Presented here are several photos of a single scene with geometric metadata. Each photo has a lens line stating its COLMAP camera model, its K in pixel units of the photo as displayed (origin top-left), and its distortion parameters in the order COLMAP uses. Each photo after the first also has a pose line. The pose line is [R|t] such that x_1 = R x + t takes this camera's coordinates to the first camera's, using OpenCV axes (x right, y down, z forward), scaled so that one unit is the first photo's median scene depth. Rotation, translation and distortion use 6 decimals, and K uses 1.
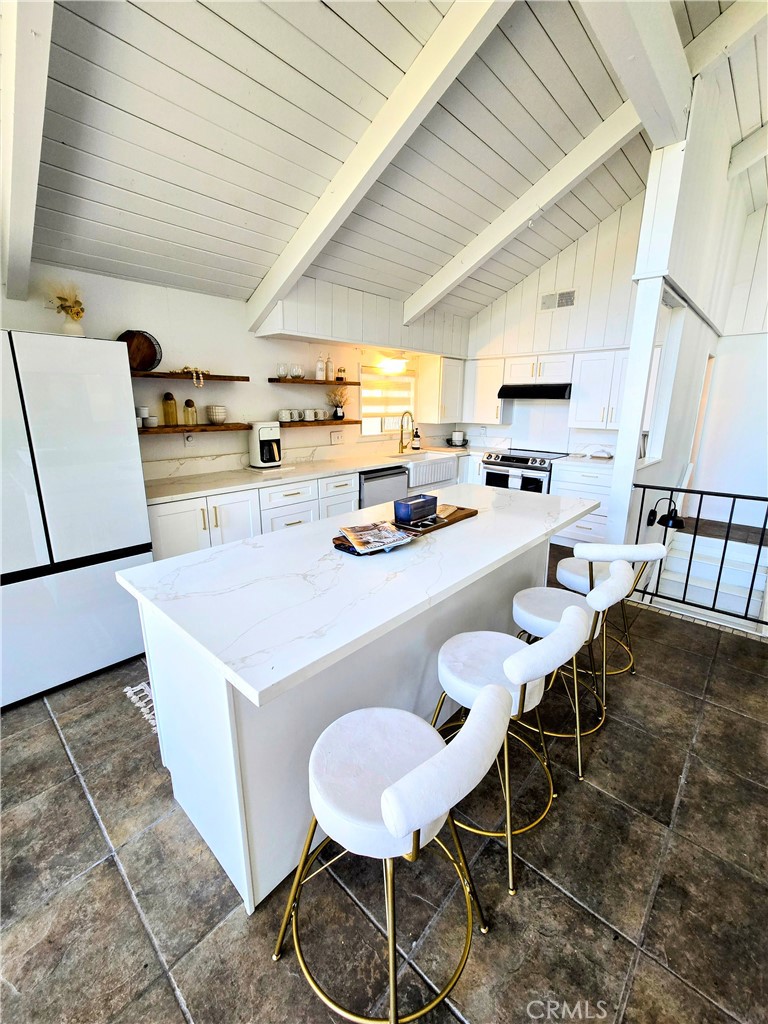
lens RADIAL K [[415.7, 0, 387.7], [0, 415.7, 494.7], [0, 0, 1]] dist [0.002081, -0.000642]
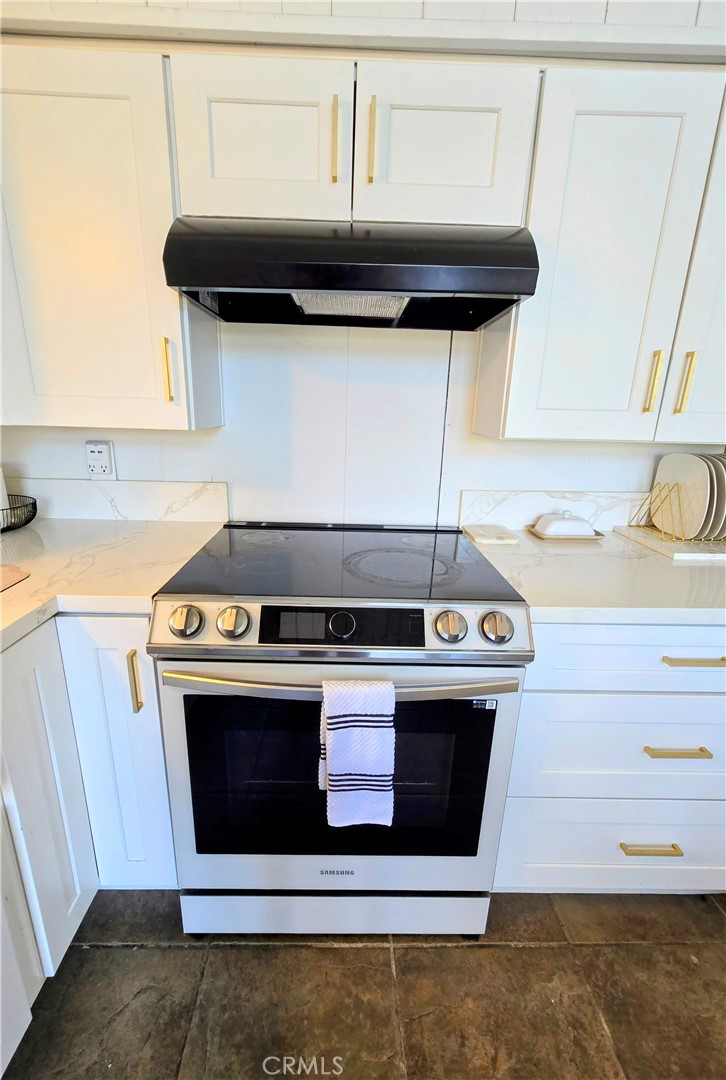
lens RADIAL K [[470.0, 0, 363.0], [0, 470.0, 540.0], [0, 0, 1]] dist [0.000595, 0.000024]
pose [[0.720186, -0.188974, 0.667549, 0.168805], [0.134607, 0.981965, 0.132760, -0.139431], [-0.680598, -0.005755, 0.732634, 0.790720]]
